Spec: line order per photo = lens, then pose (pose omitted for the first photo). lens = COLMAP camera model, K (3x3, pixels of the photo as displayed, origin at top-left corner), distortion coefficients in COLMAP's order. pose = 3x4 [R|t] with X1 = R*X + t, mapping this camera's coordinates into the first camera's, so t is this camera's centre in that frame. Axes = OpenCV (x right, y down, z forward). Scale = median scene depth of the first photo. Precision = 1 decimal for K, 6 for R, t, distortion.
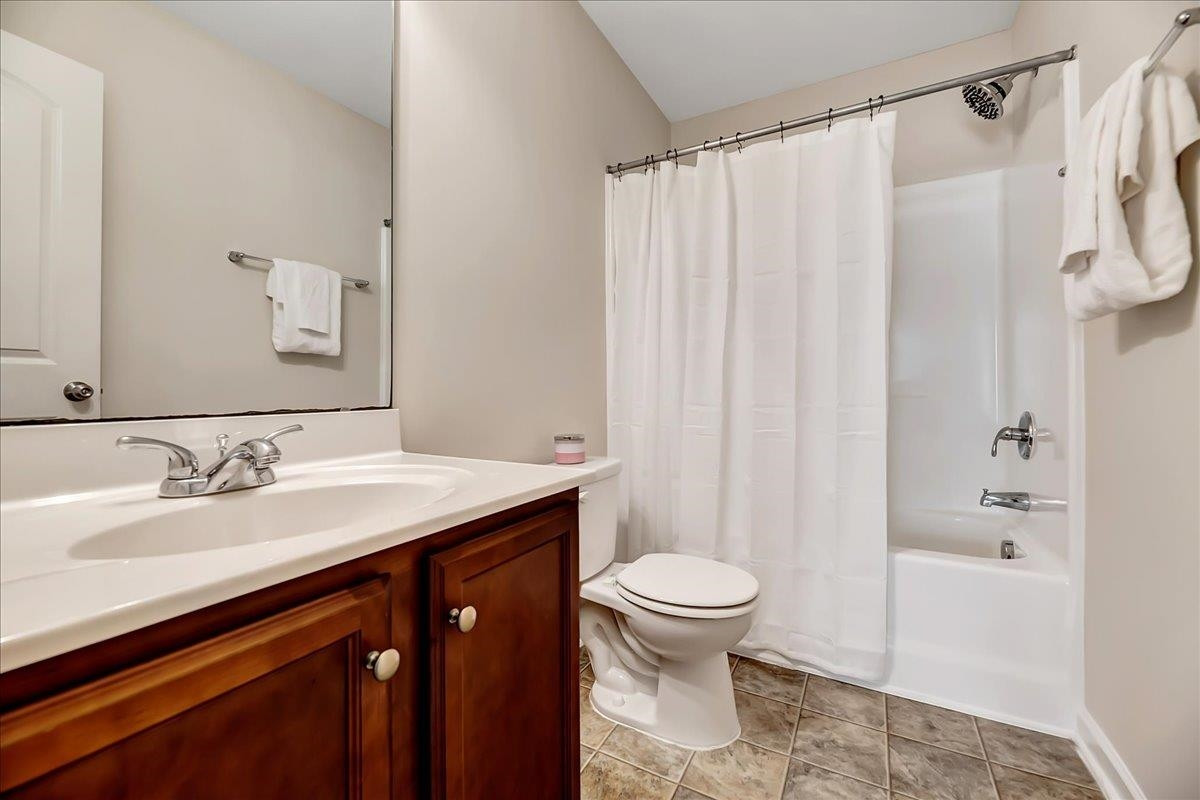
lens RADIAL K [[491.9, 0, 595.2], [0, 491.9, 391.2], [0, 0, 1]] dist [-0.000815, -0.002584]
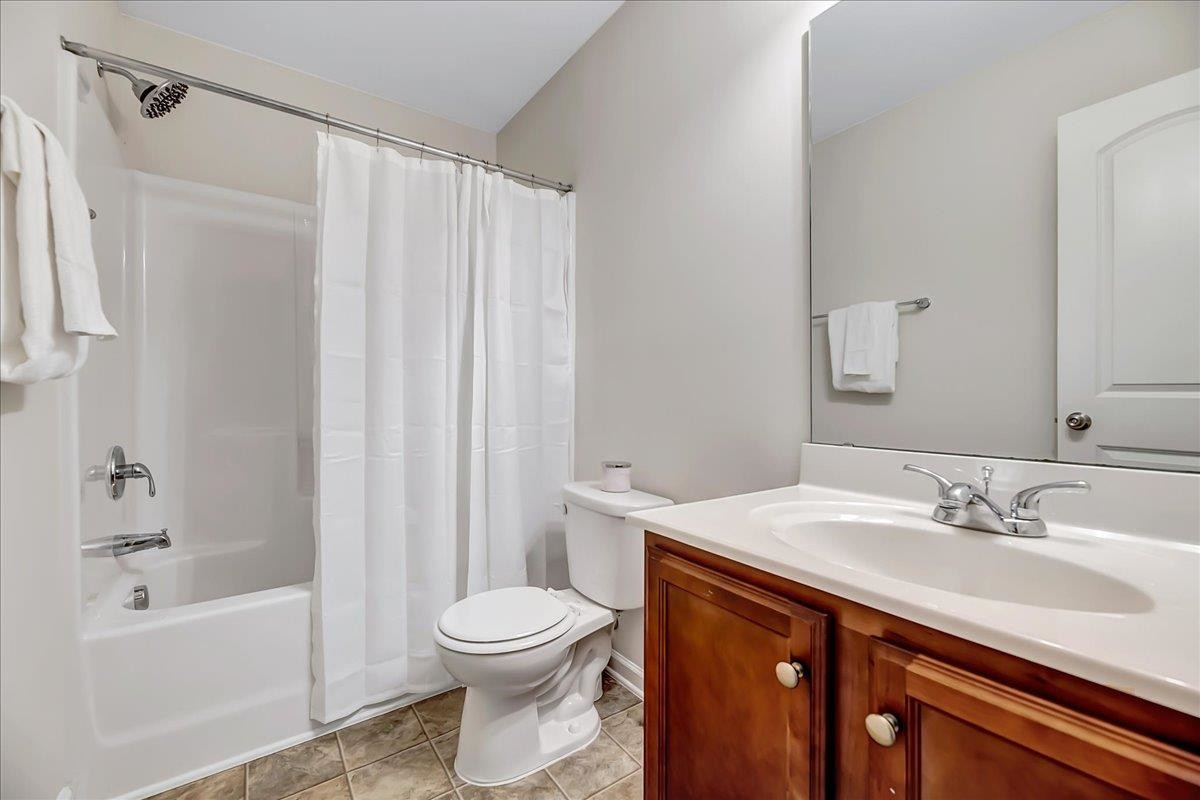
lens RADIAL K [[491.9, 0, 595.2], [0, 491.9, 391.2], [0, 0, 1]] dist [-0.000815, -0.002584]
pose [[-0.428047, -0.058006, -0.901893, 0.737685], [-0.025516, 0.998316, -0.052097, -0.007223], [0.903396, 0.000713, -0.428807, 1.052735]]
